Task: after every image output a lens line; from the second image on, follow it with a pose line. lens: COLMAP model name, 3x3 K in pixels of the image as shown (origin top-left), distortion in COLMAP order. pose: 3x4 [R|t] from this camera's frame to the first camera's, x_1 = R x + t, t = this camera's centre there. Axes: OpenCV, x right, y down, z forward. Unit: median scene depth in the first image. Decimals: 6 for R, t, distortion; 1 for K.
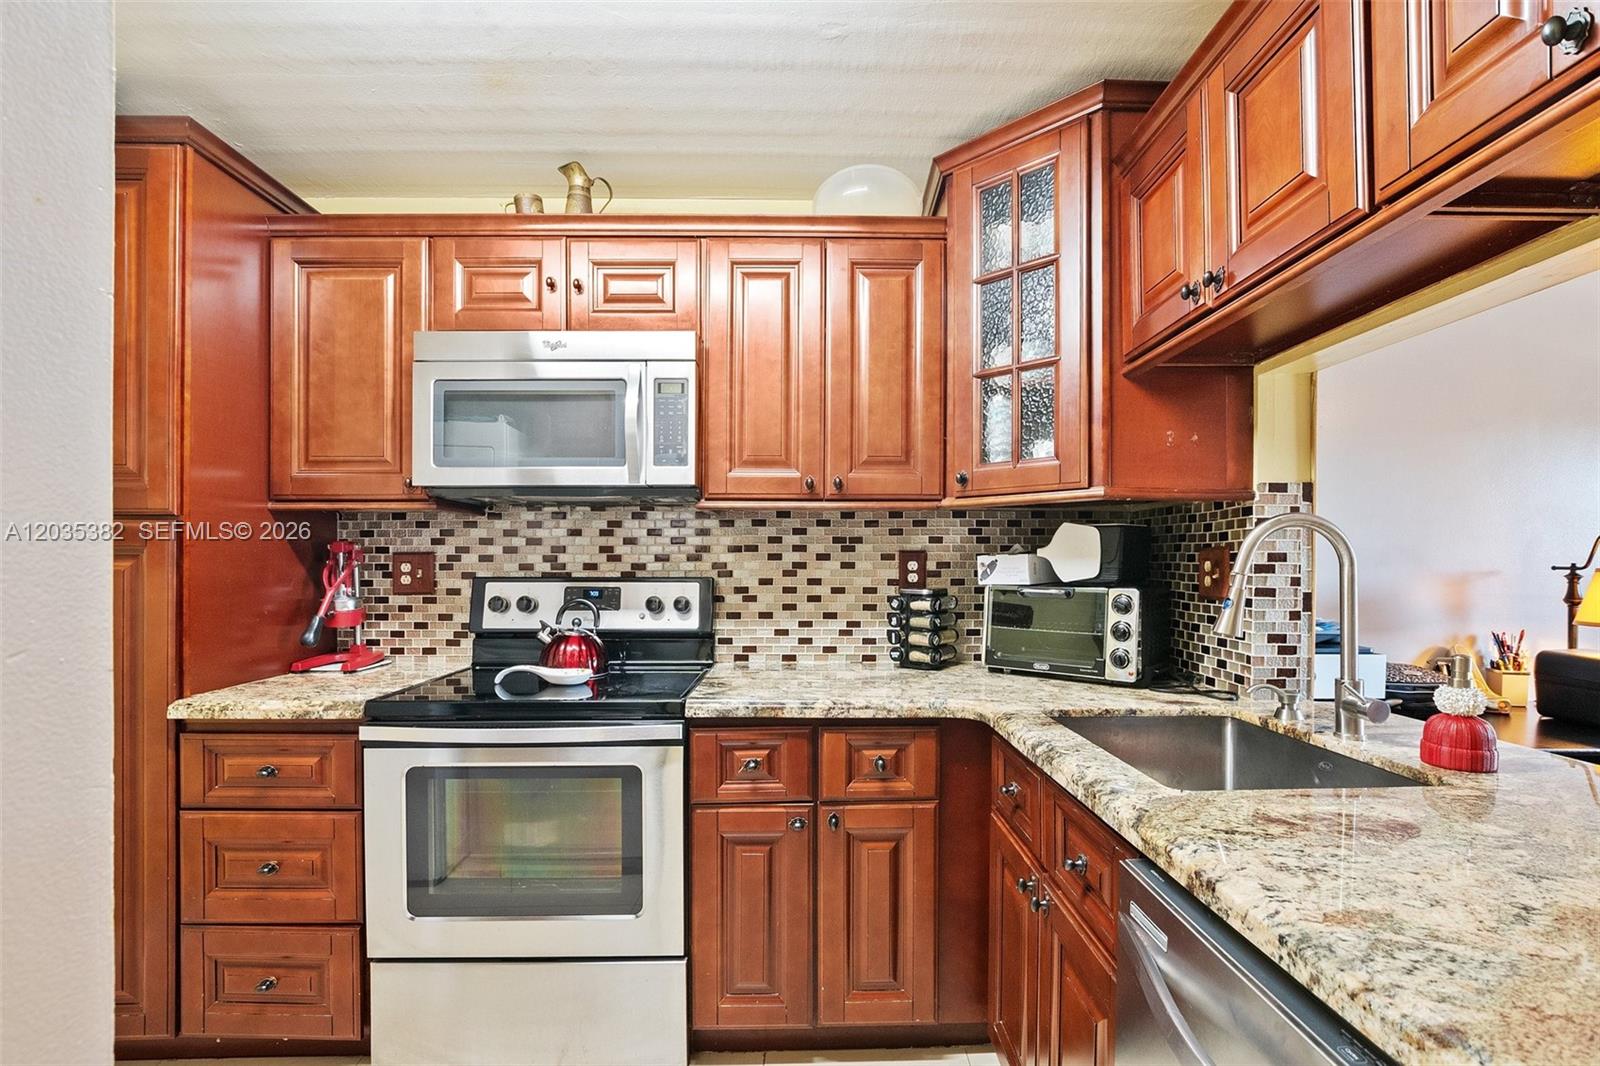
lens RADIAL K [[727.9, 0, 809.6], [0, 727.9, 555.7], [0, 0, 1]] dist [-0.029976, 0.002721]
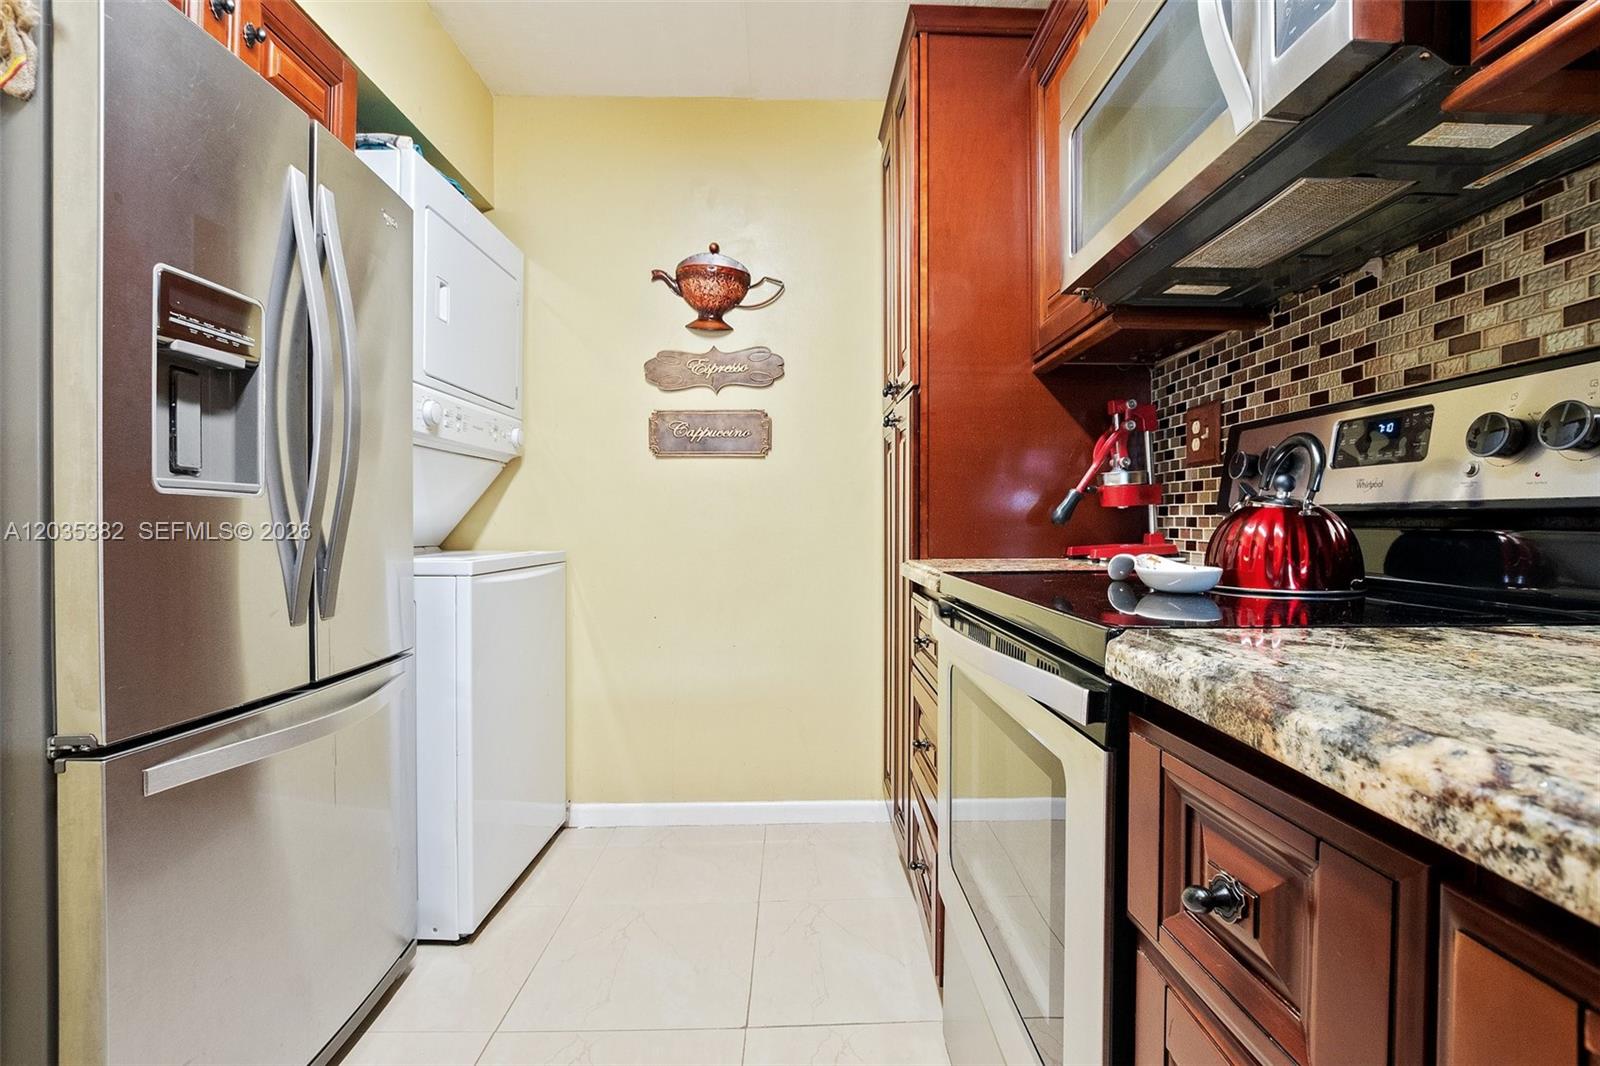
lens RADIAL K [[737.6, 0, 822.4], [0, 737.6, 508.9], [0, 0, 1]] dist [-0.025441, 0.002248]
pose [[0.021667, -0.014493, -0.999660, 0.157443], [-0.001347, 0.999894, -0.014526, 0.118180], [0.999764, 0.001661, 0.021646, 0.688582]]
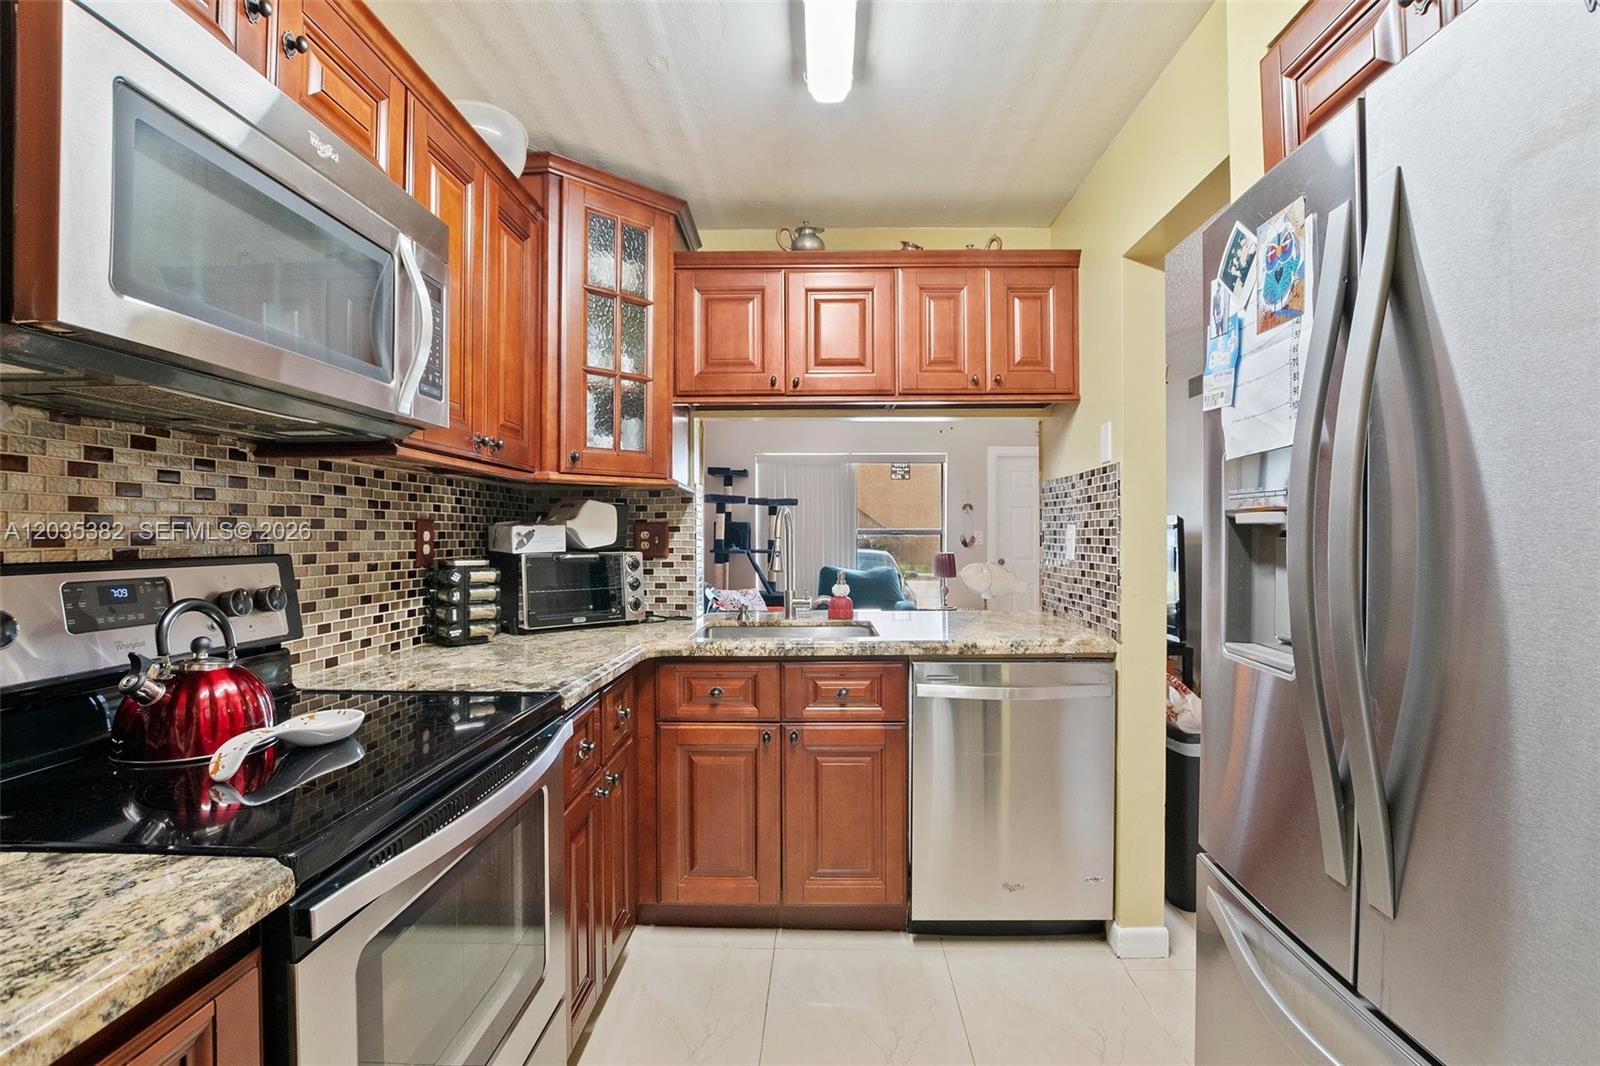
lens RADIAL K [[727.9, 0, 812.8], [0, 727.9, 527.6], [0, 0, 1]] dist [-0.029976, 0.002721]
pose [[0.053654, 0.009541, 0.998514, -0.814990], [-0.003323, 0.999951, -0.009376, 0.011394], [-0.998554, -0.002815, 0.053683, 0.536475]]
